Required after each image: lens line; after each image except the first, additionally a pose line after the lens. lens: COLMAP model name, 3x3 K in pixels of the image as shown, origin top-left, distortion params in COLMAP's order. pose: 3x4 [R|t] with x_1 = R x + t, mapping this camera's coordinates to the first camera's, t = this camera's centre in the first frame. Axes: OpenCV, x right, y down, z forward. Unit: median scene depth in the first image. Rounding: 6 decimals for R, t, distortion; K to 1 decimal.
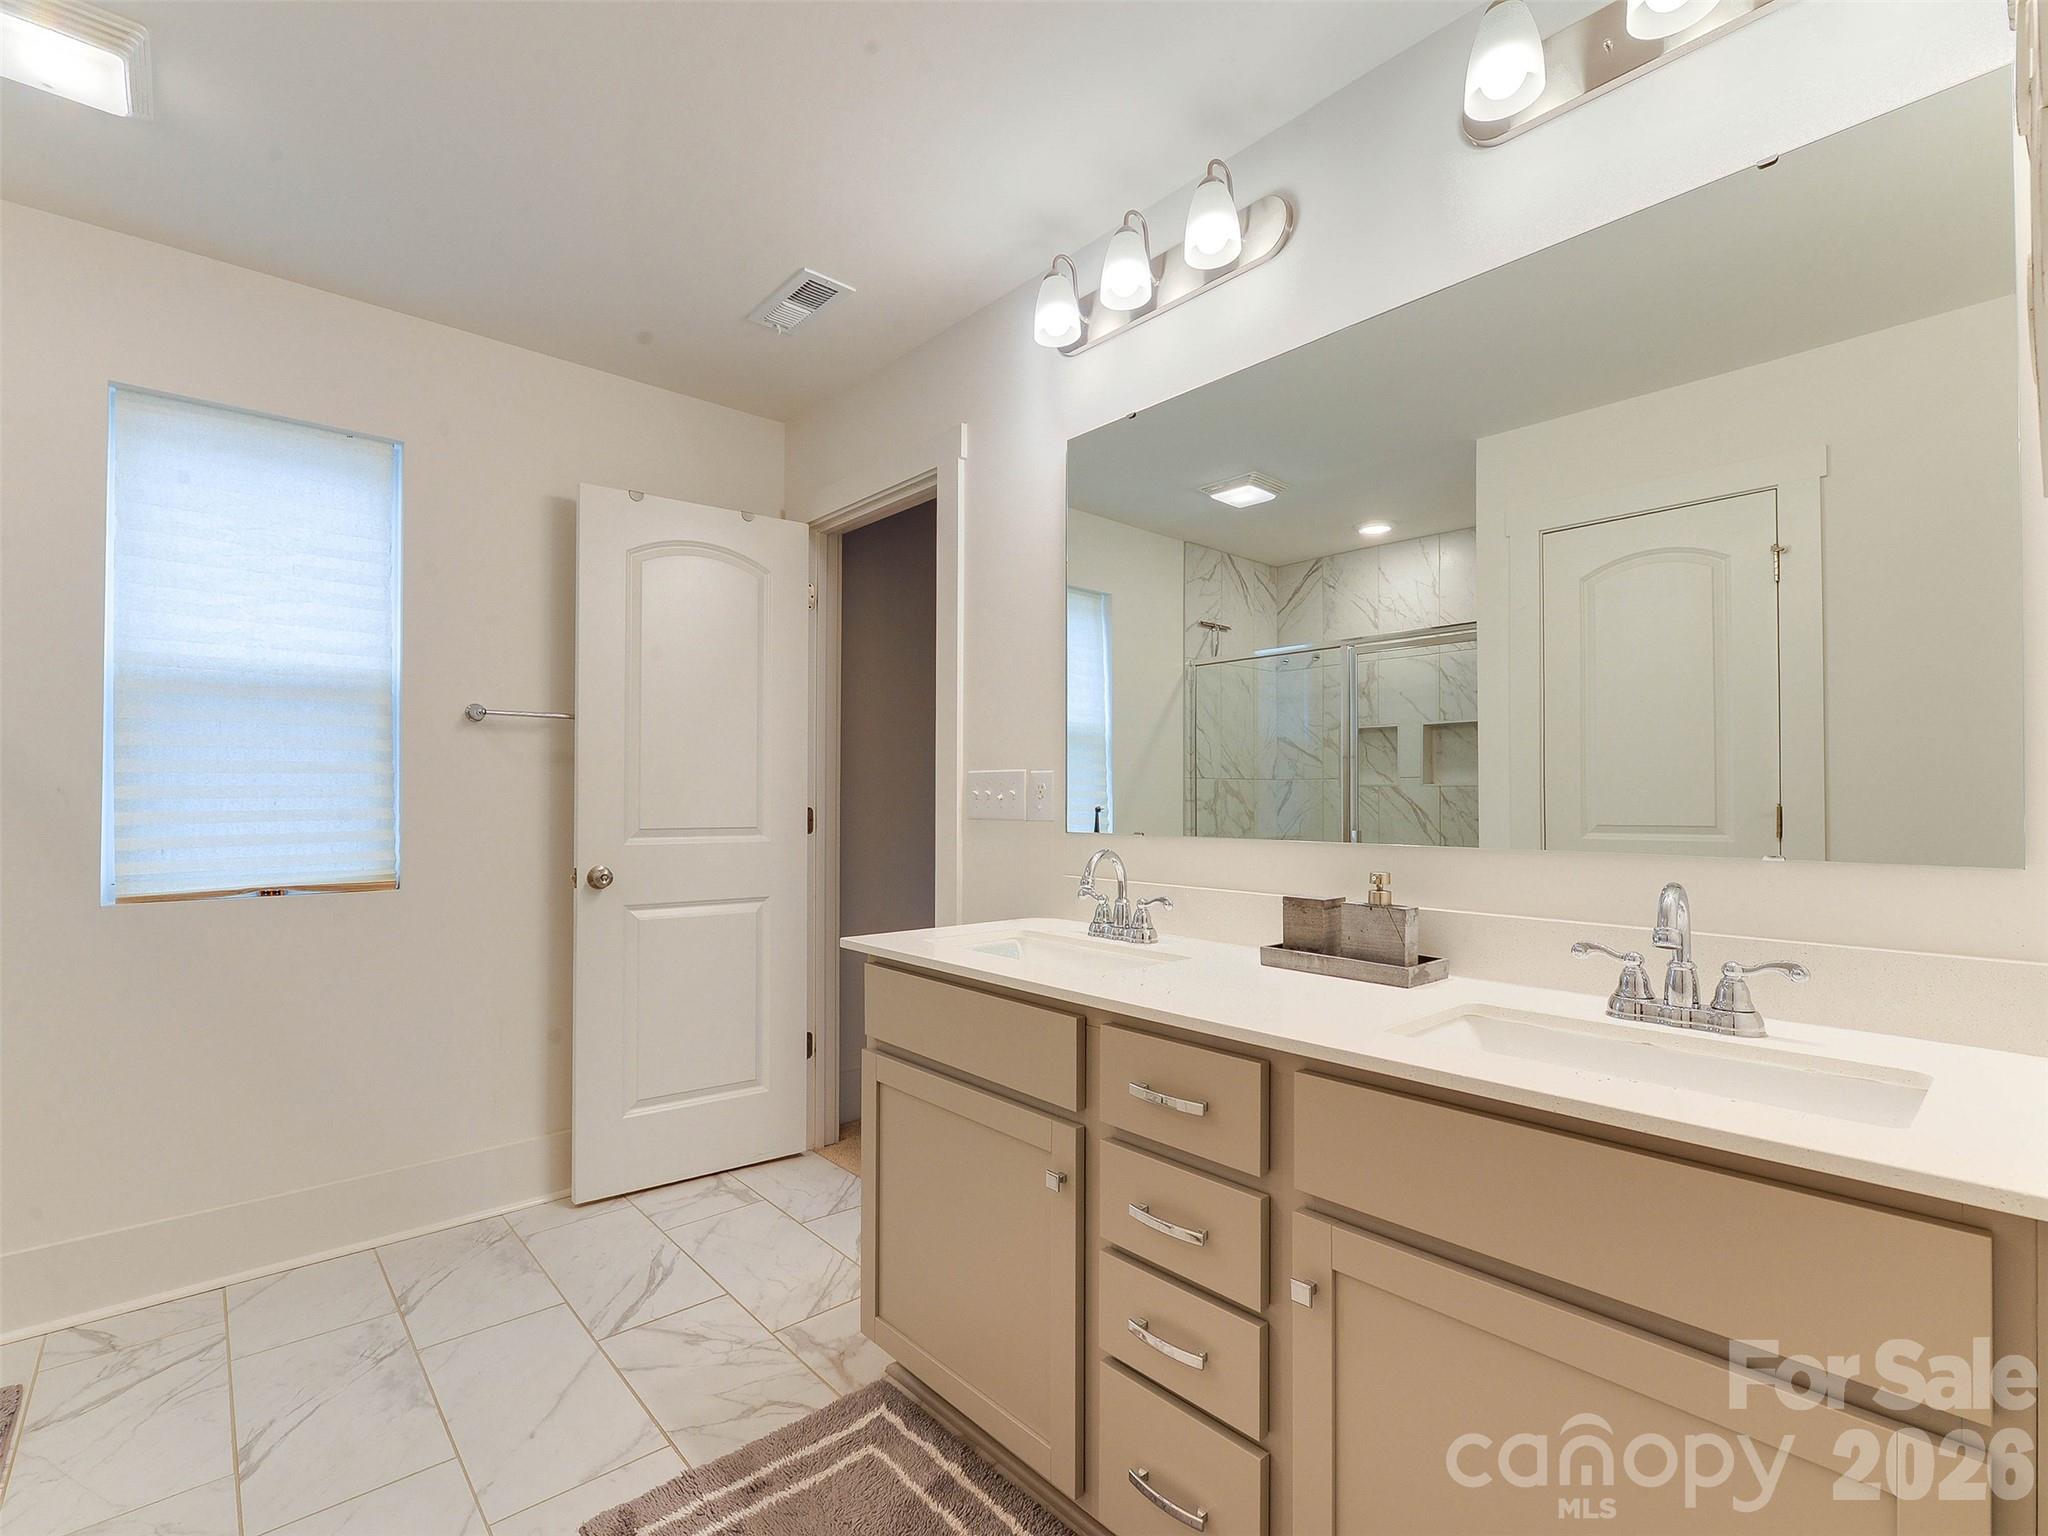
lens RADIAL K [[967.8, 0, 1025.5], [0, 967.8, 786.3], [0, 0, 1]] dist [0.000495, -0.000284]
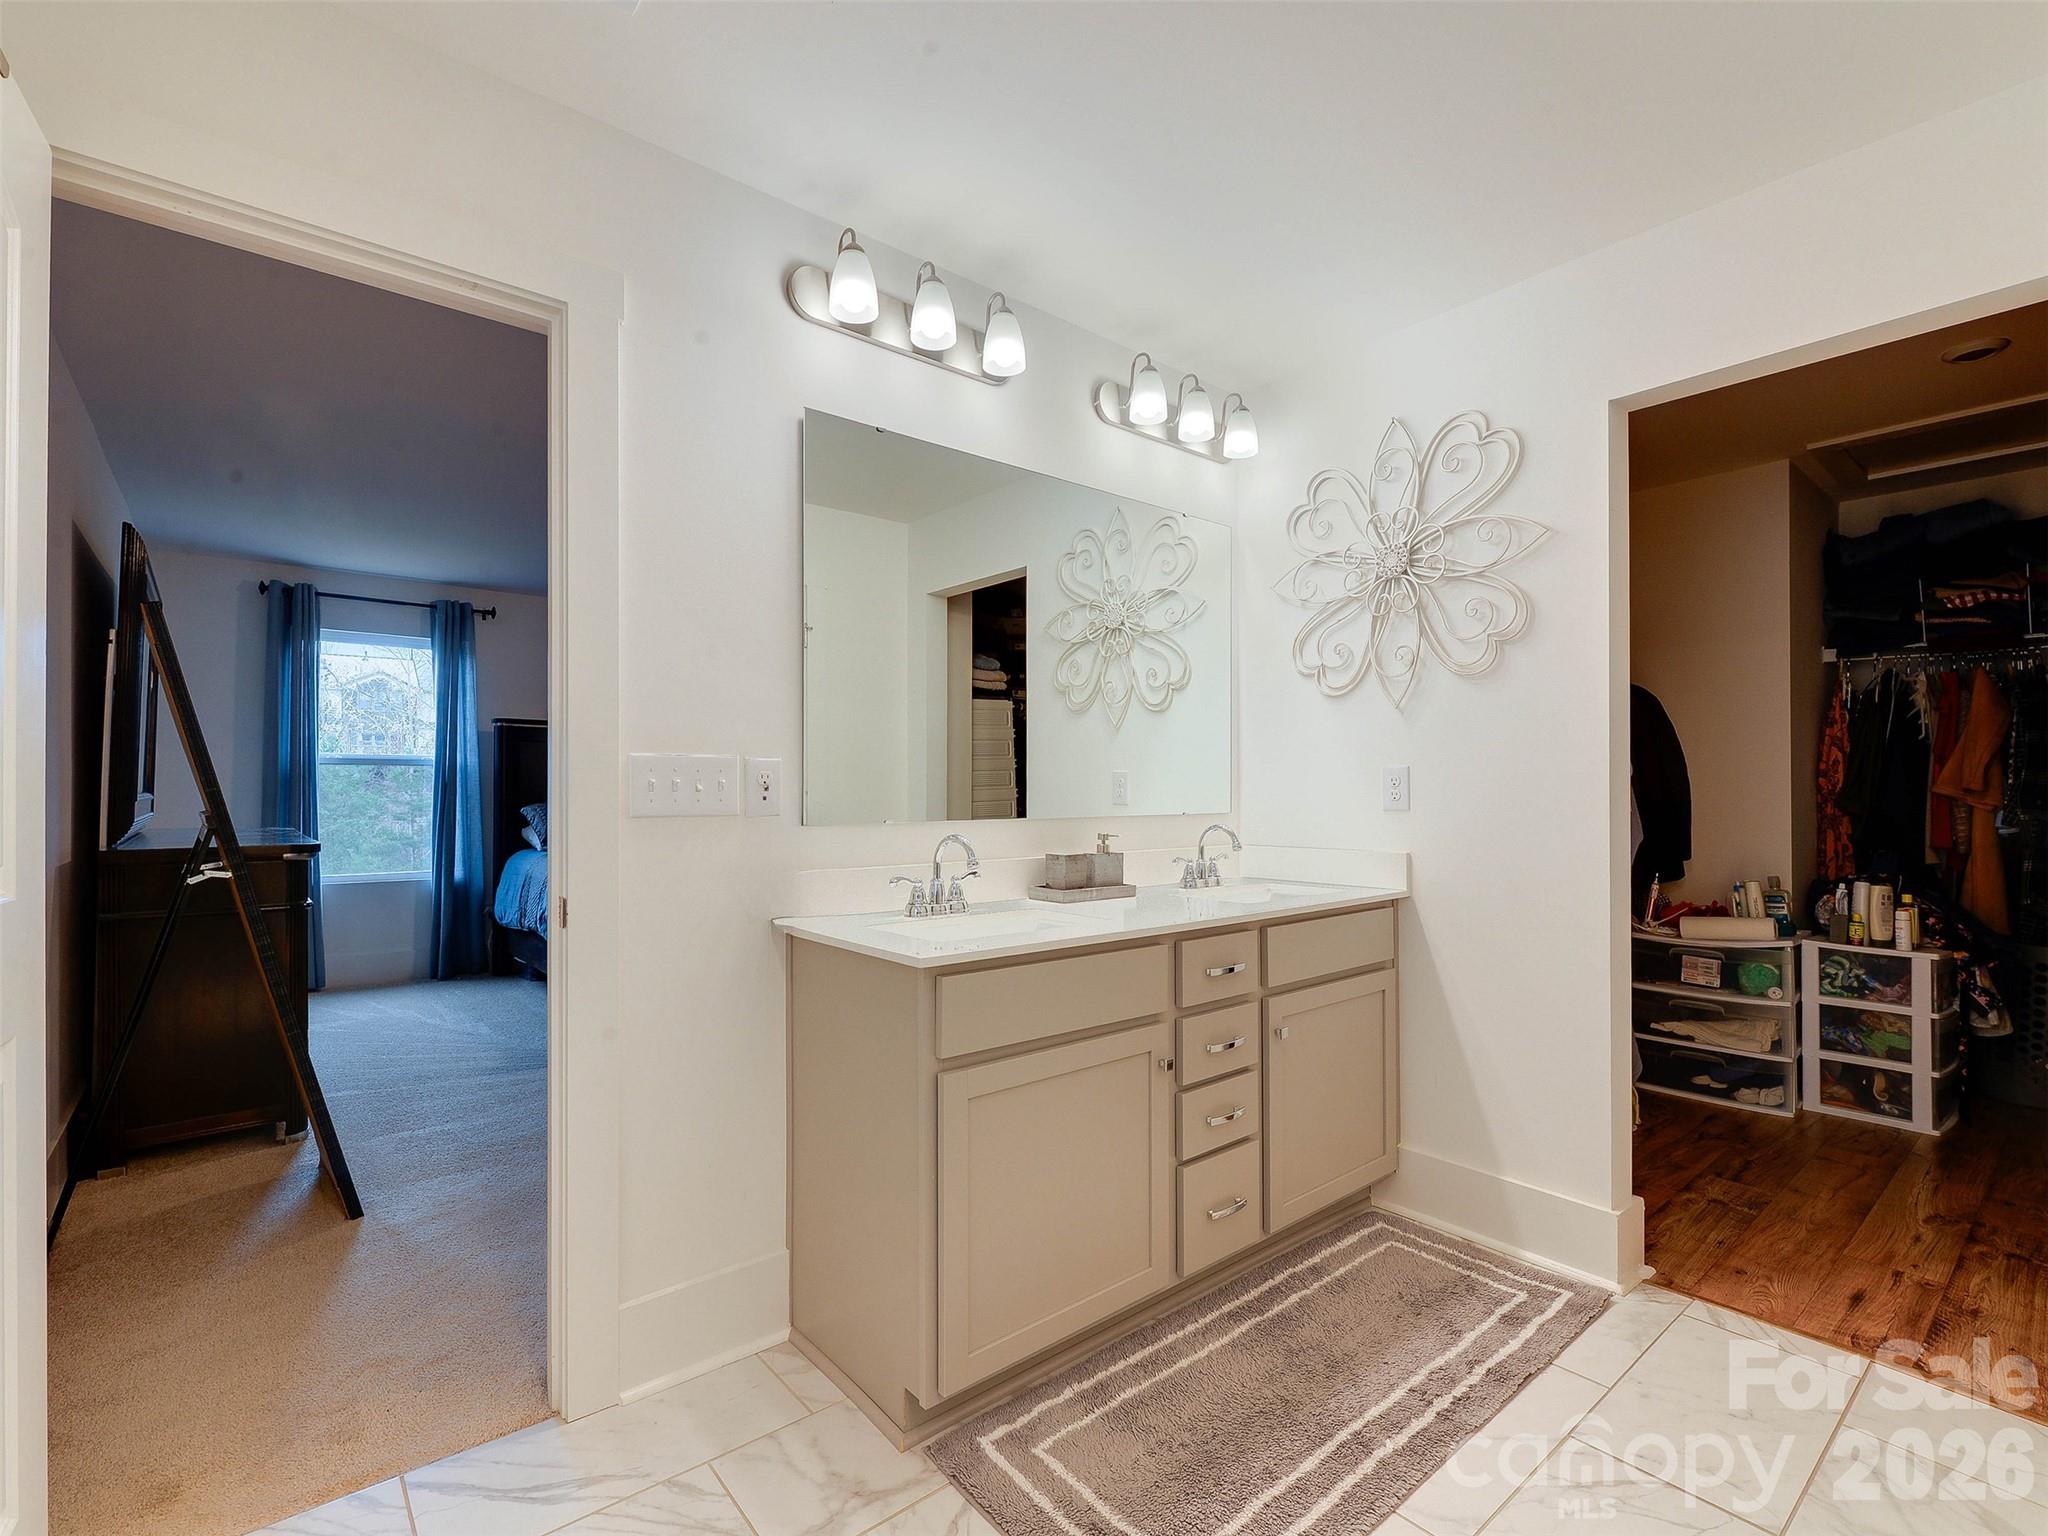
lens RADIAL K [[967.8, 0, 1012.1], [0, 967.8, 770.3], [0, 0, 1]] dist [0.000495, -0.000284]
pose [[0.020518, 0.008006, 0.999757, -1.111456], [-0.011464, 0.999904, -0.007771, -0.001353], [-0.999724, -0.011301, 0.020607, 0.976690]]
